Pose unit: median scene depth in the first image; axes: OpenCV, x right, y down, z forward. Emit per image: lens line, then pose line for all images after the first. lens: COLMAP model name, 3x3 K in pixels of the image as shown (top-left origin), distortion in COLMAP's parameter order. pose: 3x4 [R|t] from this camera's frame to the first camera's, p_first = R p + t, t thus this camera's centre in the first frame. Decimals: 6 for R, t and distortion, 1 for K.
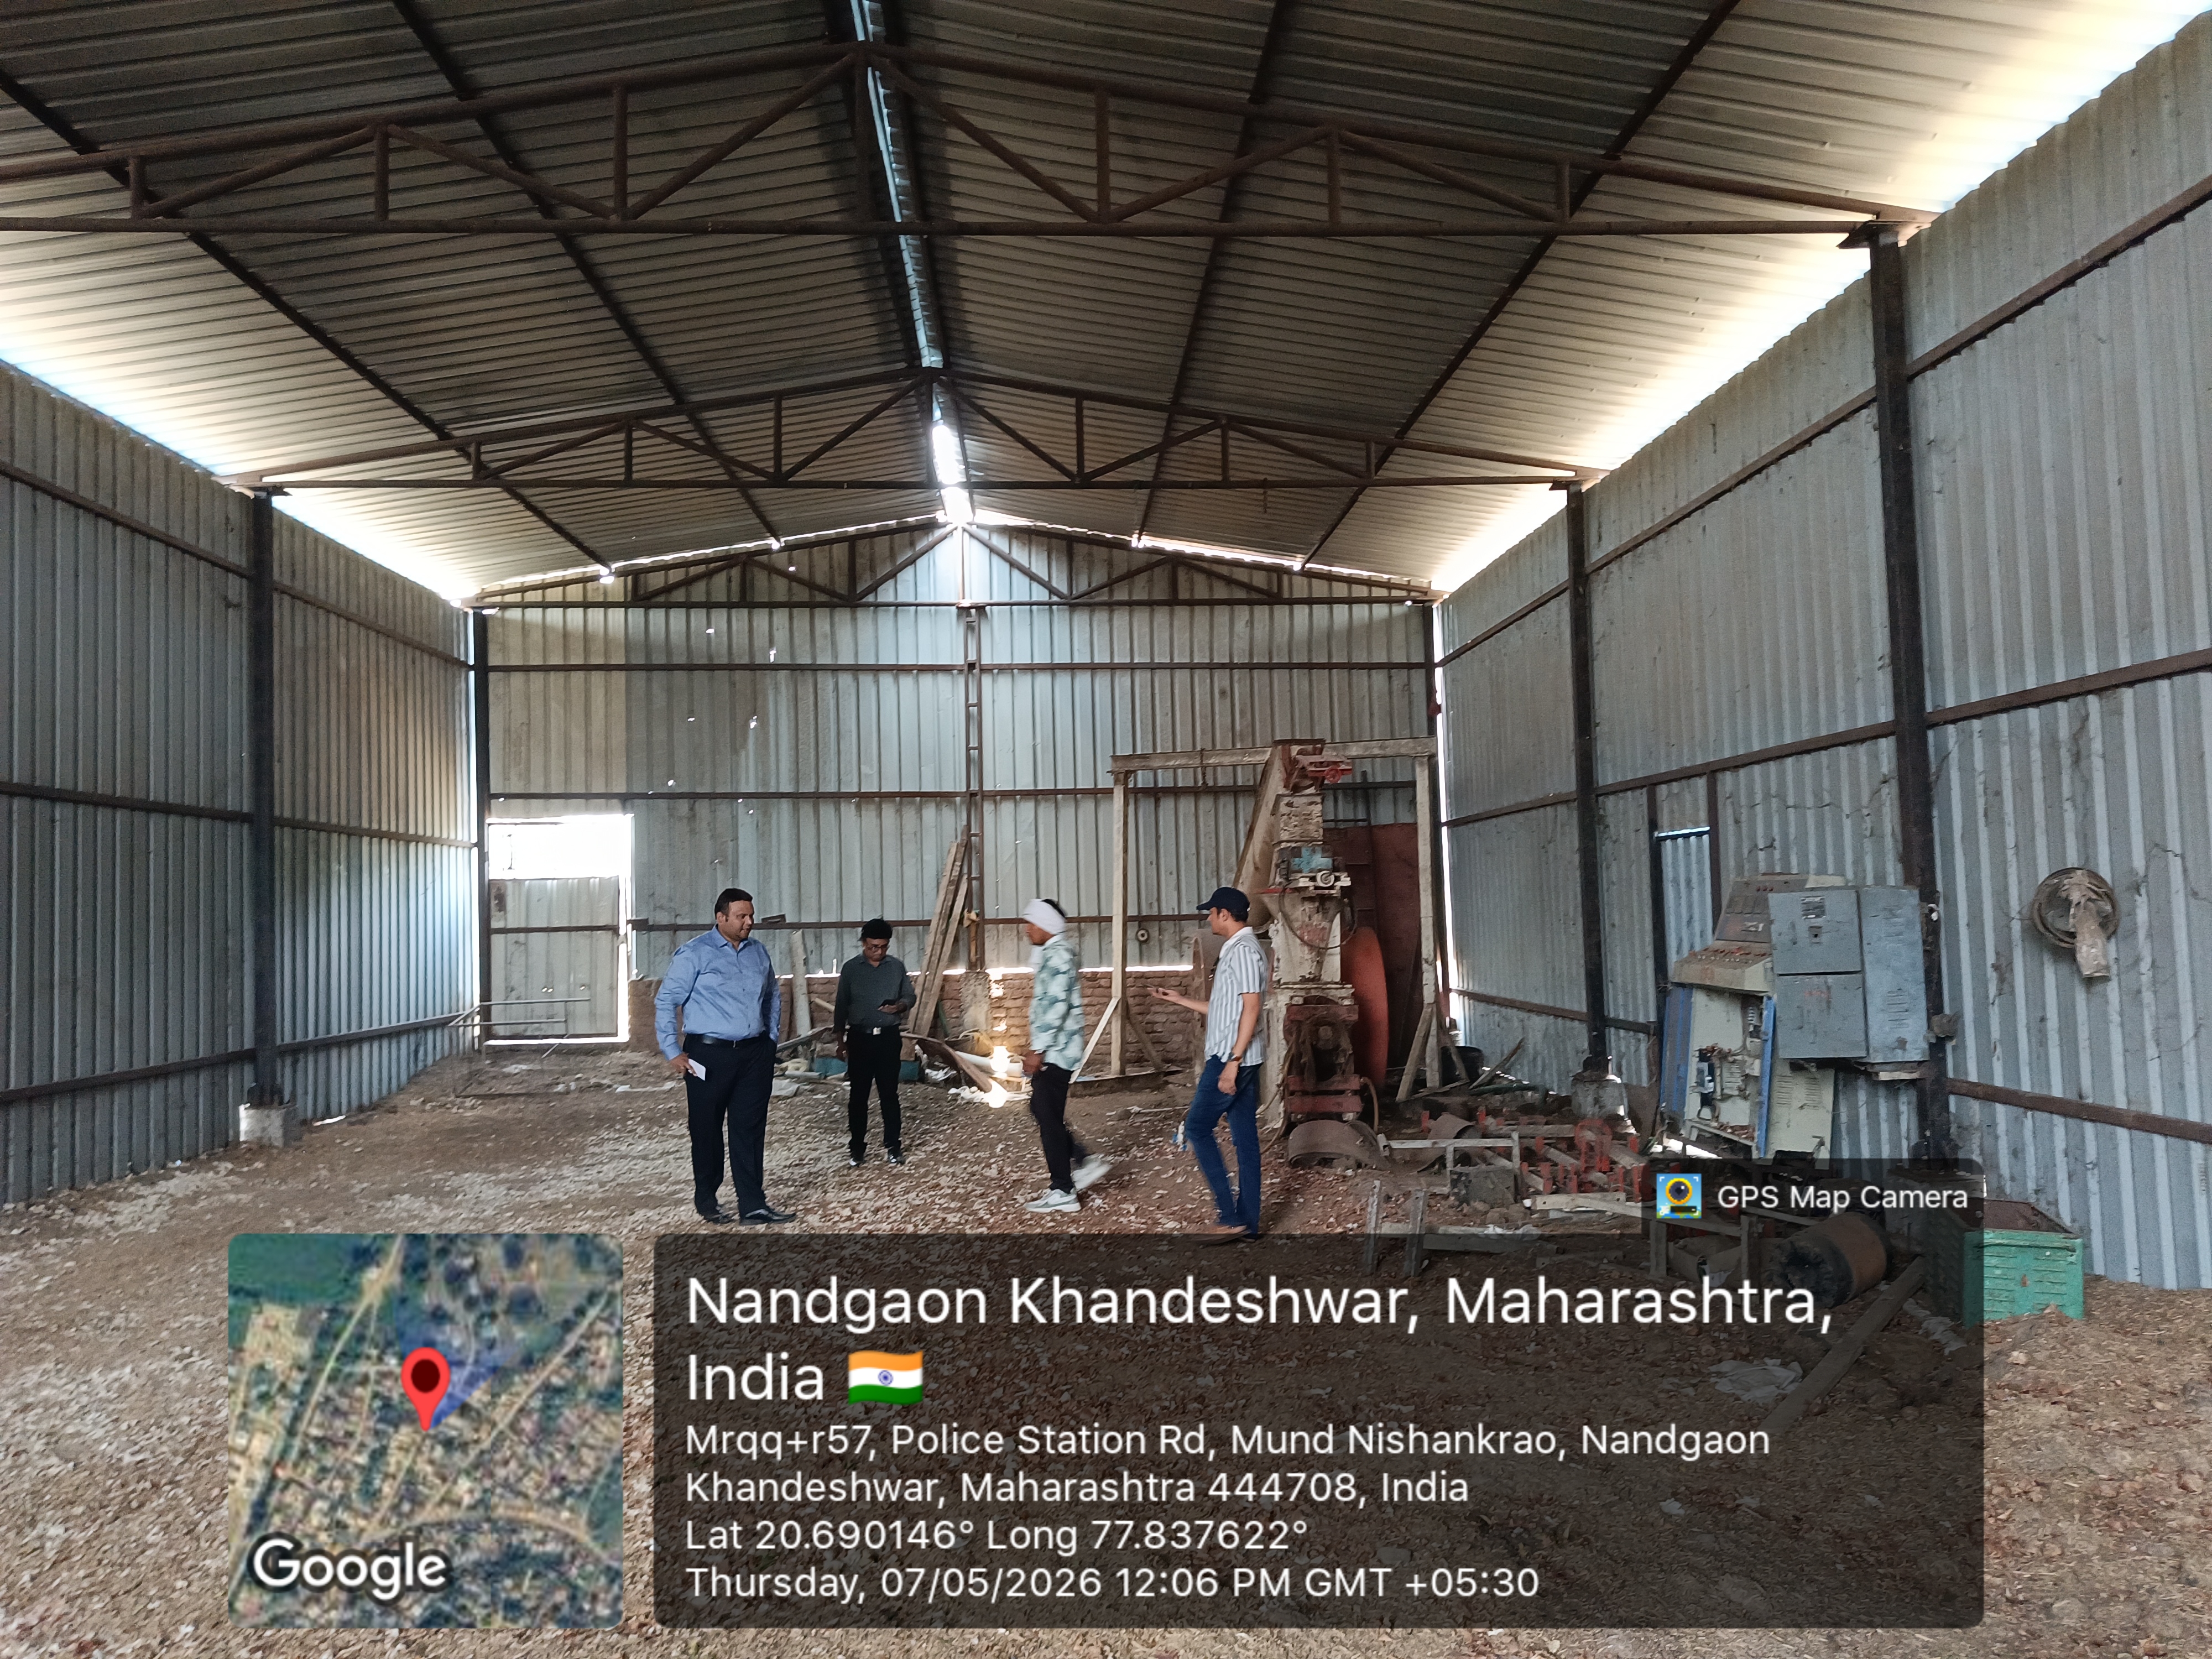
lens RADIAL K [[1637.2, 0, 1112.1], [0, 1637.2, 833.1], [0, 0, 1]] dist [0.013409, -0.020477]
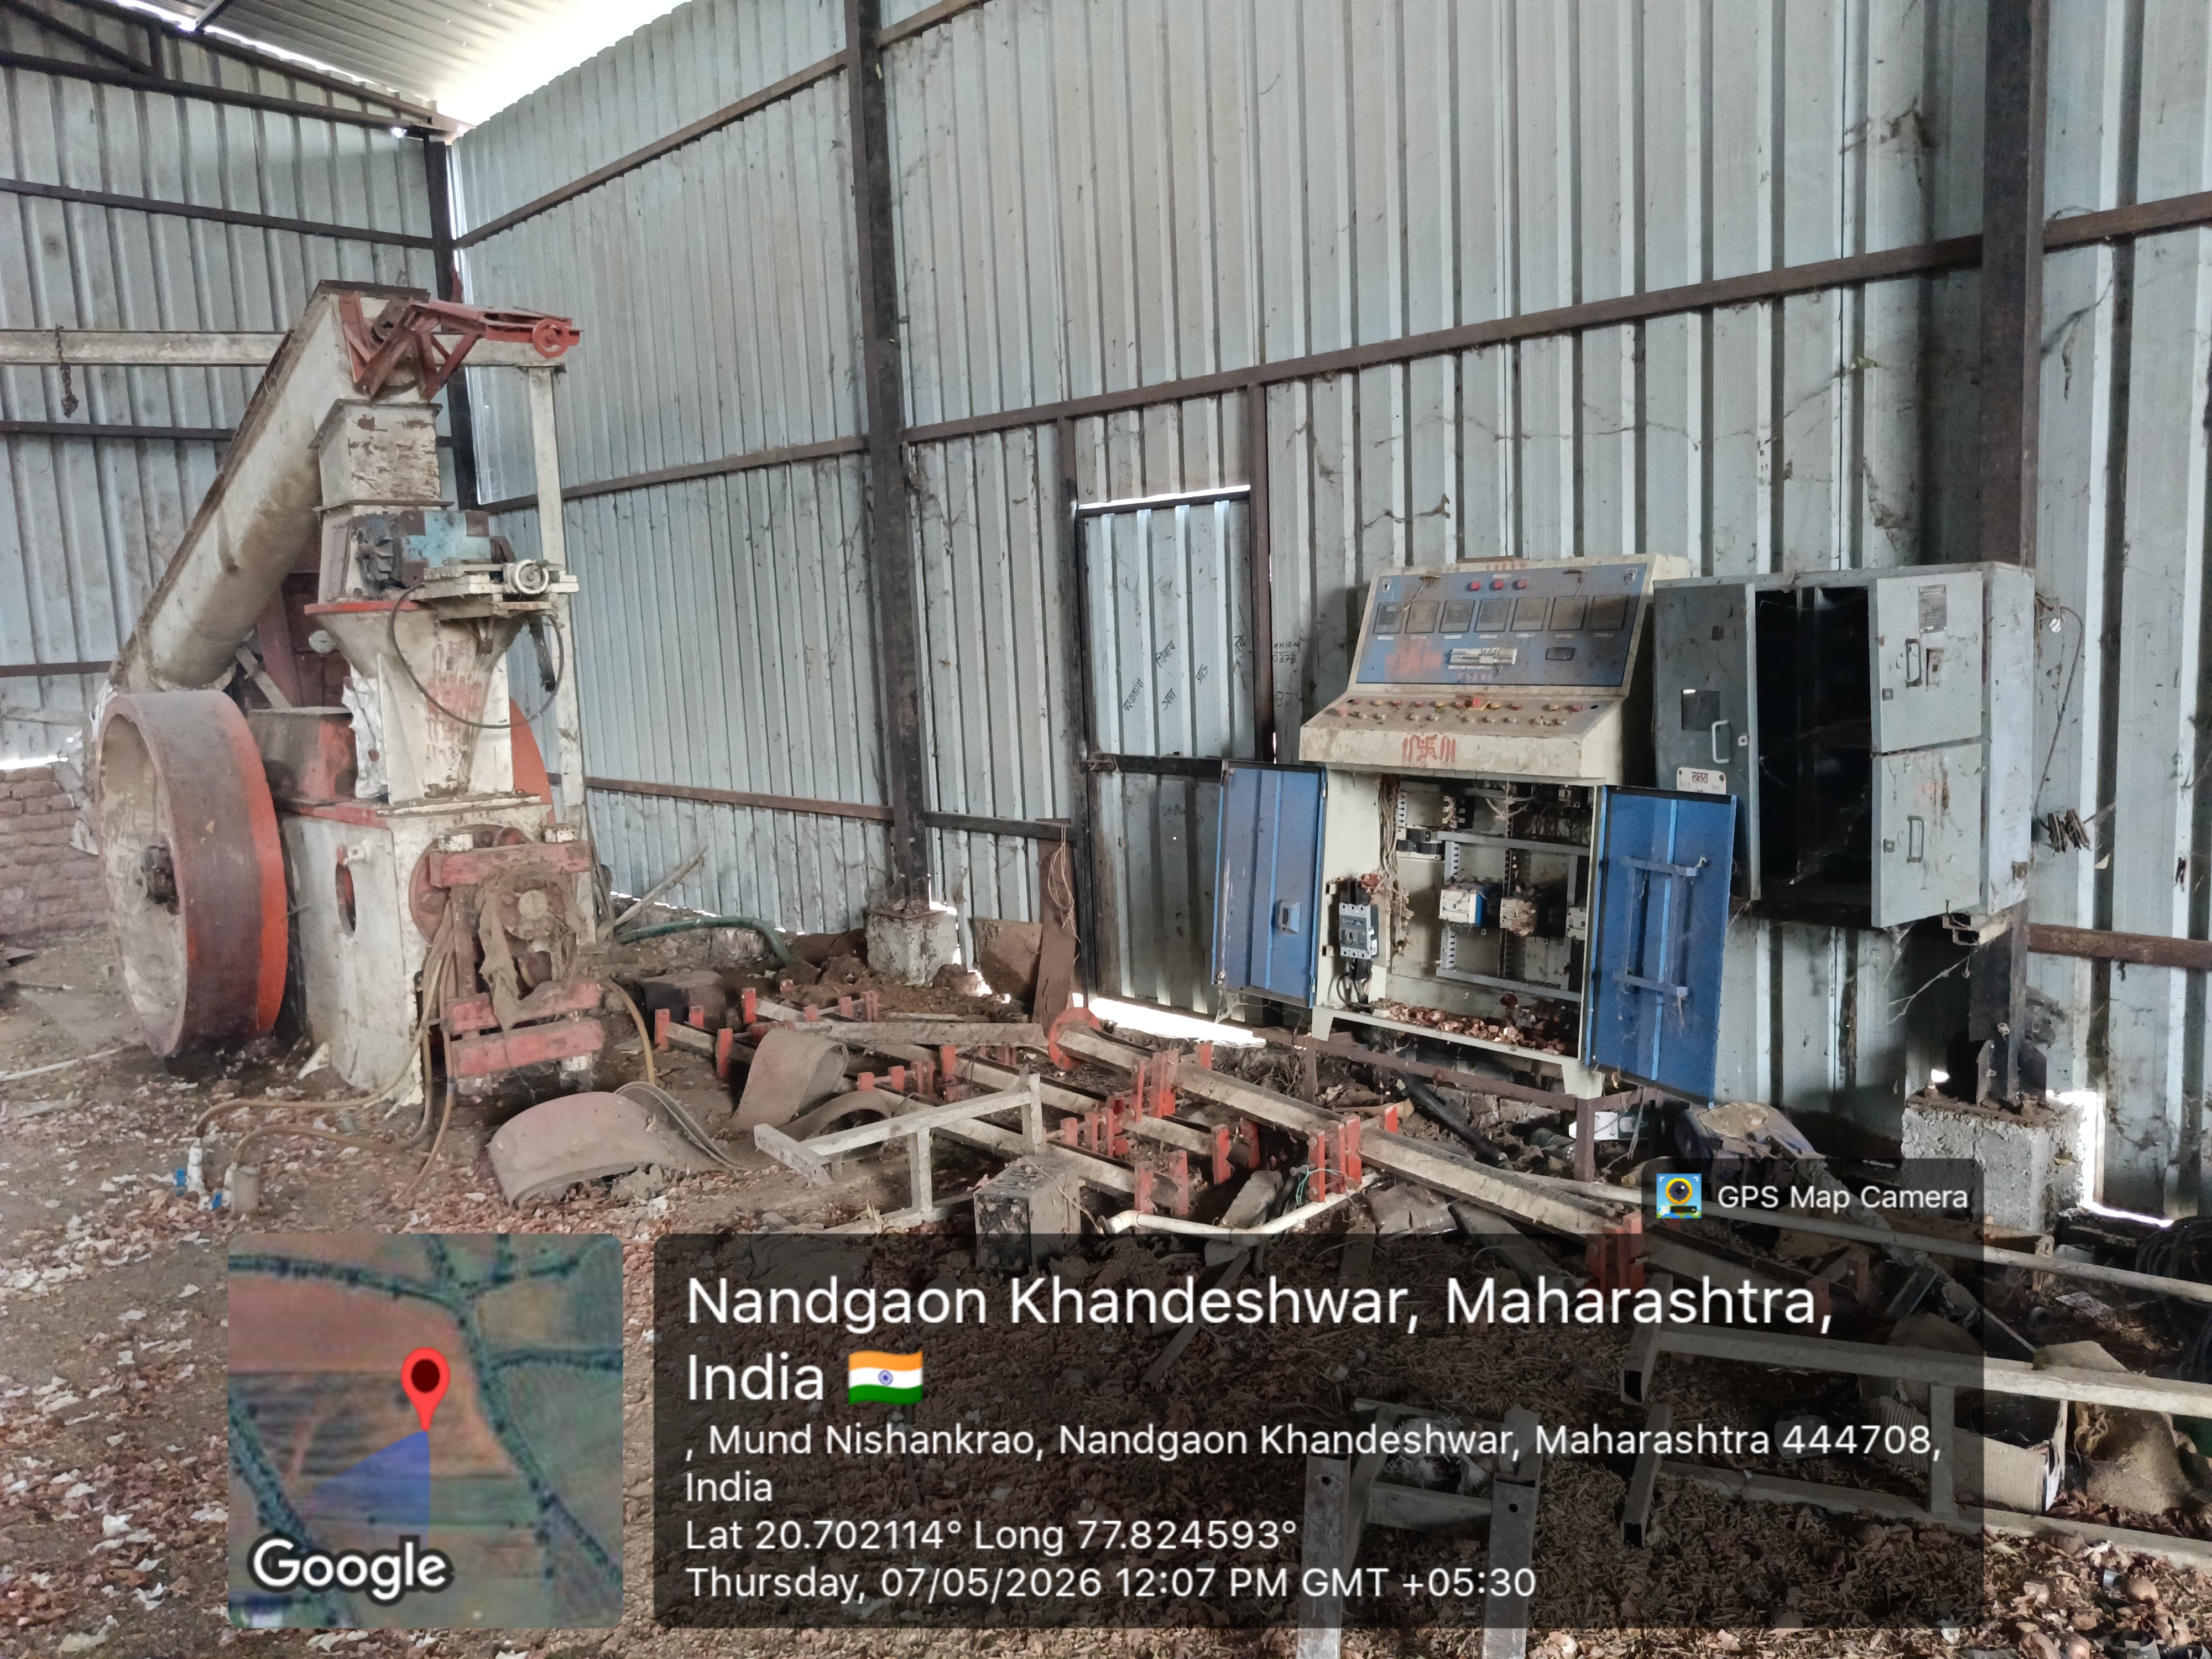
lens RADIAL K [[1637.2, 0, 1114.8], [0, 1637.2, 836.2], [0, 0, 1]] dist [0.013409, -0.020477]
pose [[0.759537, -0.094676, 0.643537, -0.040382], [-0.010269, 0.987482, 0.157396, 0.021962], [-0.650383, -0.126157, 0.749057, 0.461686]]
